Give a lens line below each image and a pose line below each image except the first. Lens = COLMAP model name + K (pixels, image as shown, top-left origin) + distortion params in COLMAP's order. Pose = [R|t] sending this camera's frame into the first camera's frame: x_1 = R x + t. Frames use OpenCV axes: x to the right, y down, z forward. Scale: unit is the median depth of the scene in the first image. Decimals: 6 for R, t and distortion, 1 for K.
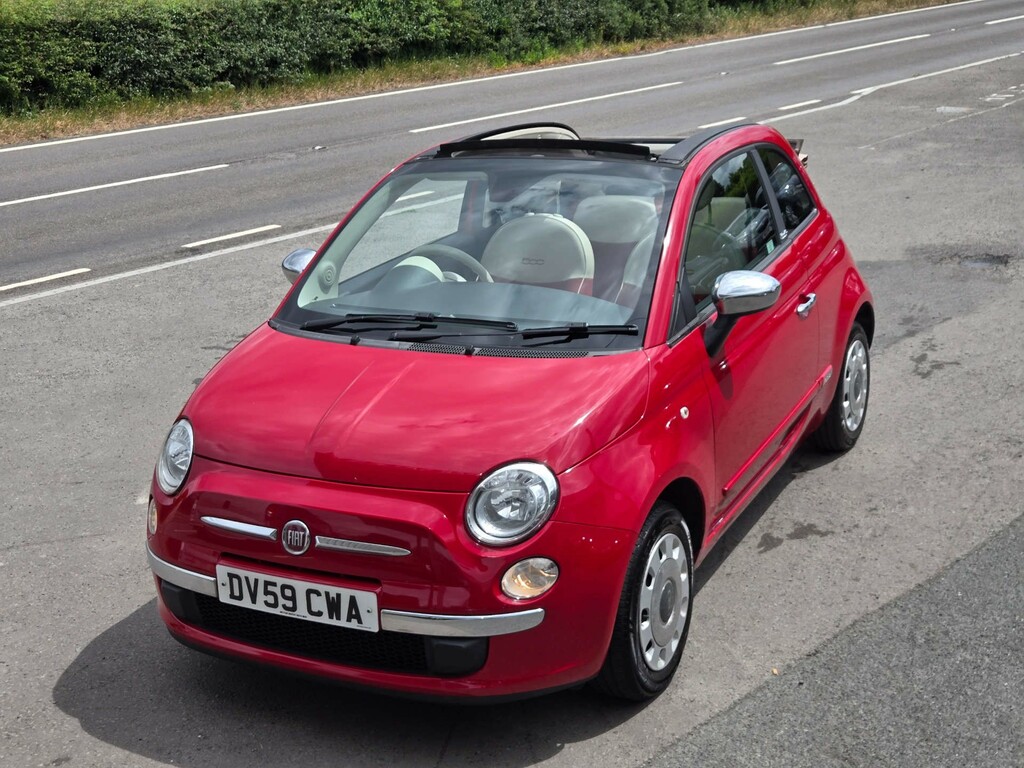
lens RADIAL K [[1388.2, 0, 490.7], [0, 1388.2, 387.7], [0, 0, 1]] dist [0.084386, -0.025871]
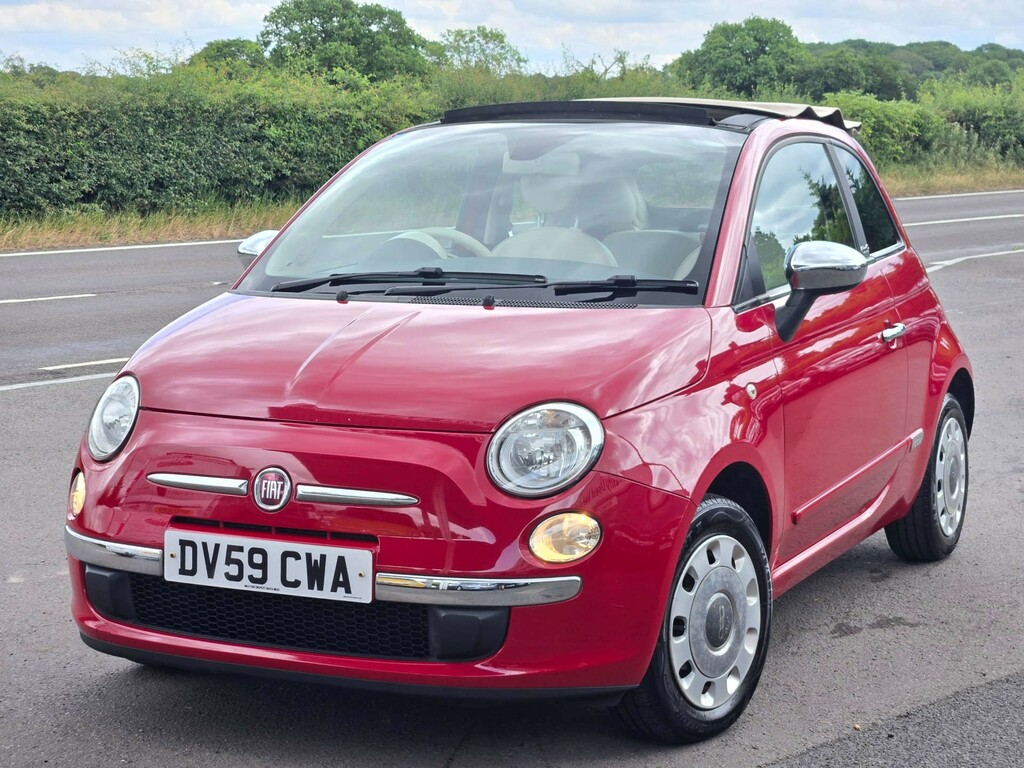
lens RADIAL K [[1982.6, 0, 508.1], [0, 1982.6, 367.0], [0, 0, 1]] dist [0.028154, 0.437714]
pose [[0.997912, 0.049449, 0.041542, -0.044935], [-0.041274, 0.983040, -0.178685, 0.192886], [-0.049673, 0.176597, 0.983029, -0.115289]]
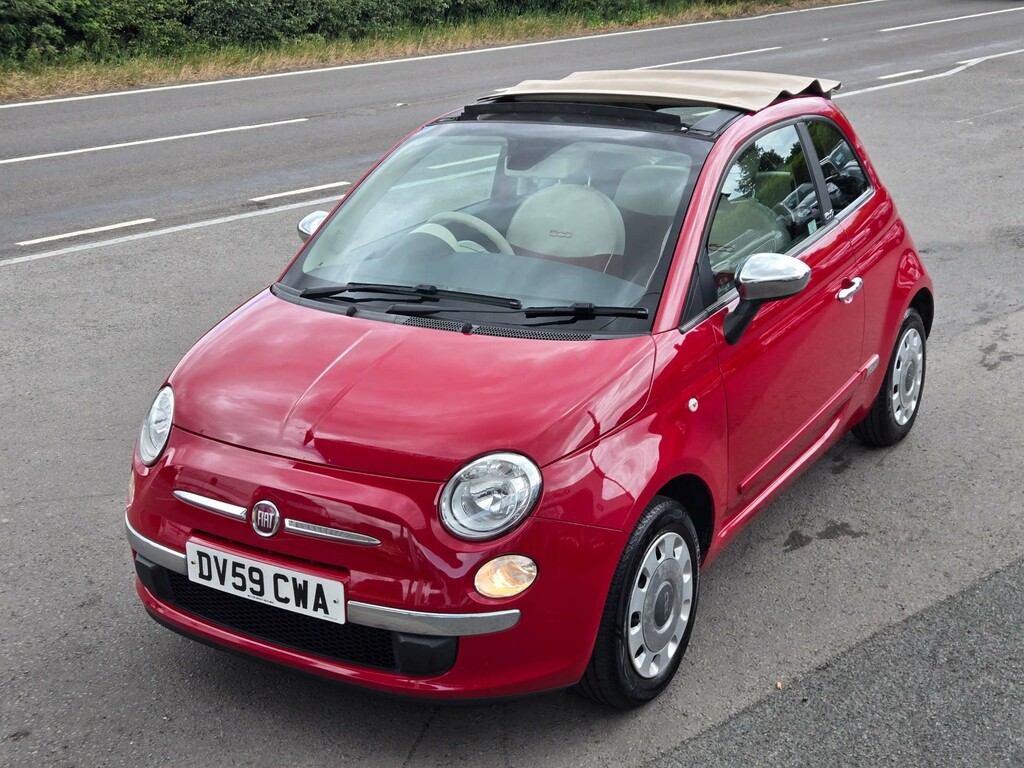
lens RADIAL K [[1382.5, 0, 497.8], [0, 1382.5, 387.0], [0, 0, 1]] dist [0.089300, -0.026824]
pose [[0.996965, 0.045768, -0.062975, 0.059179], [-0.043978, 0.998596, 0.029514, -0.013464], [0.064238, -0.026655, 0.997579, 0.058208]]
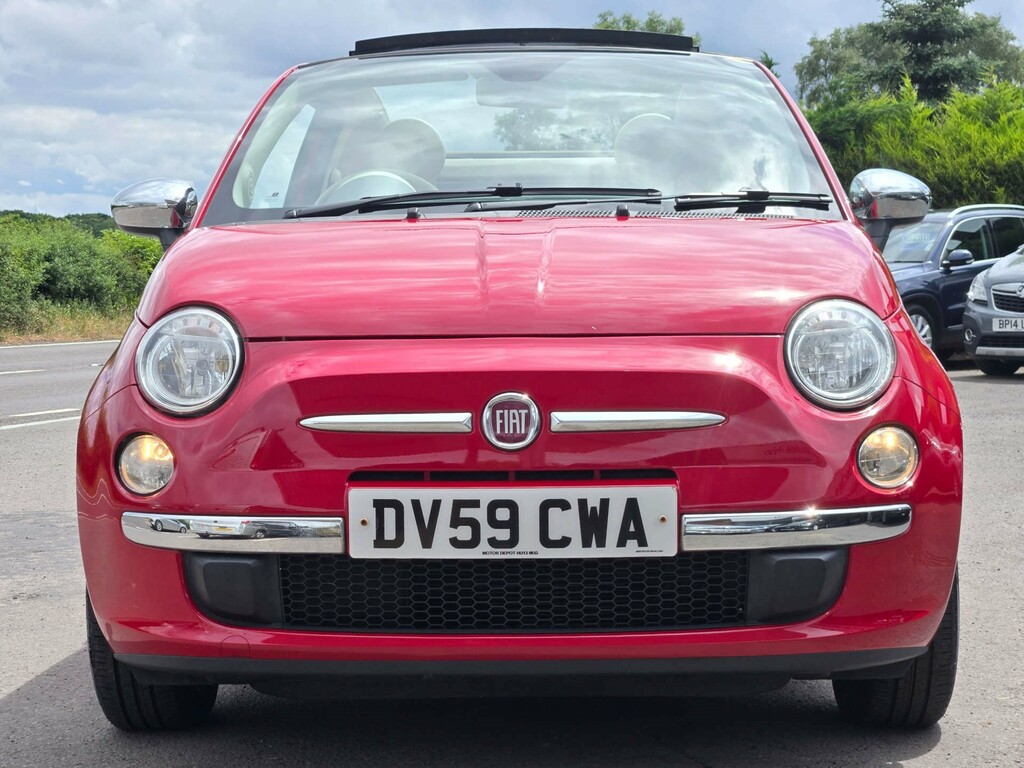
lens RADIAL K [[2005.2, 0, 512.0], [0, 2005.2, 384.0], [0, 0, 1]] dist [-0.622249, 6.880164]
pose [[0.898277, 0.028780, 0.438487, -0.420543], [0.088007, 0.965854, -0.243683, 0.245514], [-0.430527, 0.257484, 0.865071, 0.205565]]
